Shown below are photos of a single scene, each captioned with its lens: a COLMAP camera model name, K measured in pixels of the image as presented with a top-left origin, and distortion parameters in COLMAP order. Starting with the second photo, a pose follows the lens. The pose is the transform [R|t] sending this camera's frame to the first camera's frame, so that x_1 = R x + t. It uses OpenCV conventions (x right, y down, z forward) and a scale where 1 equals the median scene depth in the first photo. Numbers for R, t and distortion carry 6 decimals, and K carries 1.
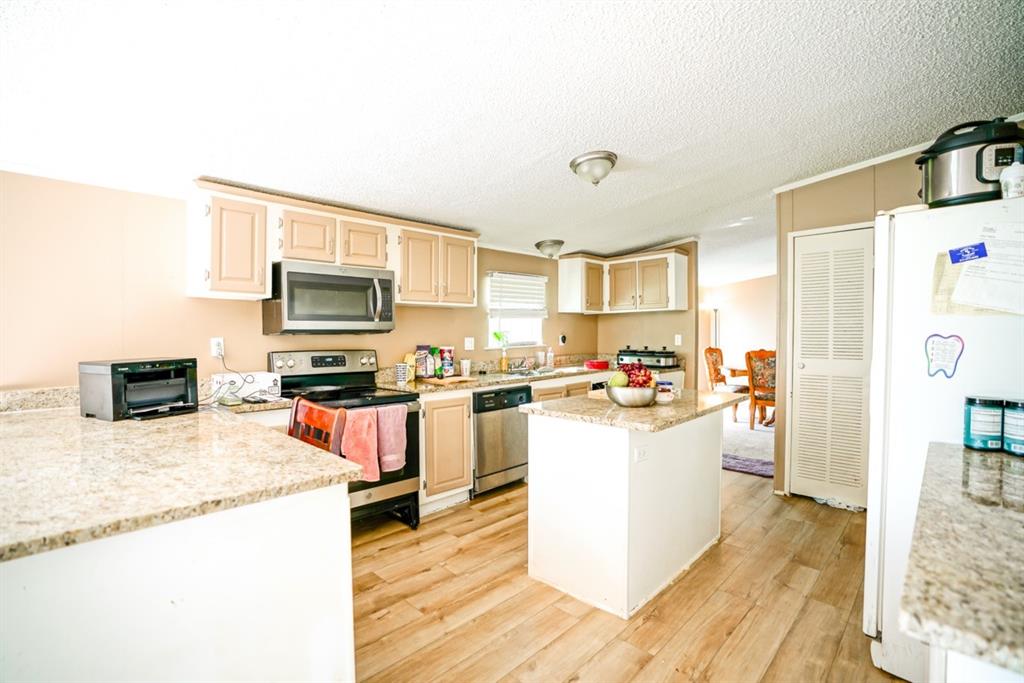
lens RADIAL K [[466.4, 0, 512.2], [0, 466.4, 339.8], [0, 0, 1]] dist [-0.040749, 0.009342]
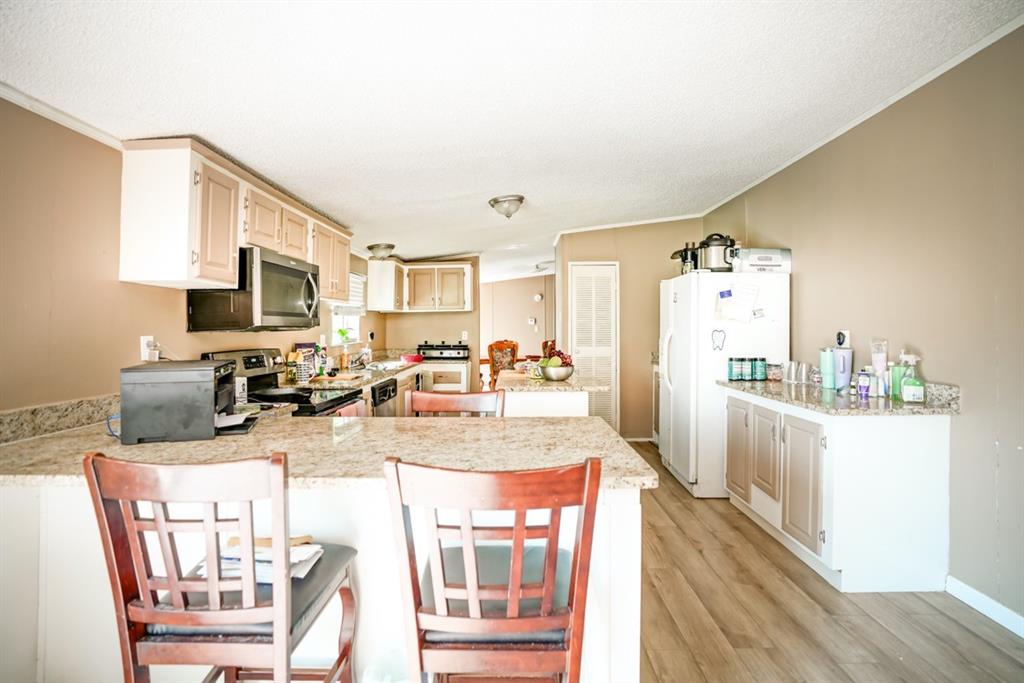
lens RADIAL K [[466.4, 0, 519.9], [0, 466.4, 336.5], [0, 0, 1]] dist [-0.040749, 0.009342]
pose [[0.724035, -0.009469, 0.689698, -0.437259], [0.010242, 0.999943, 0.002977, 0.000426], [-0.689687, 0.004908, 0.724091, 0.012345]]
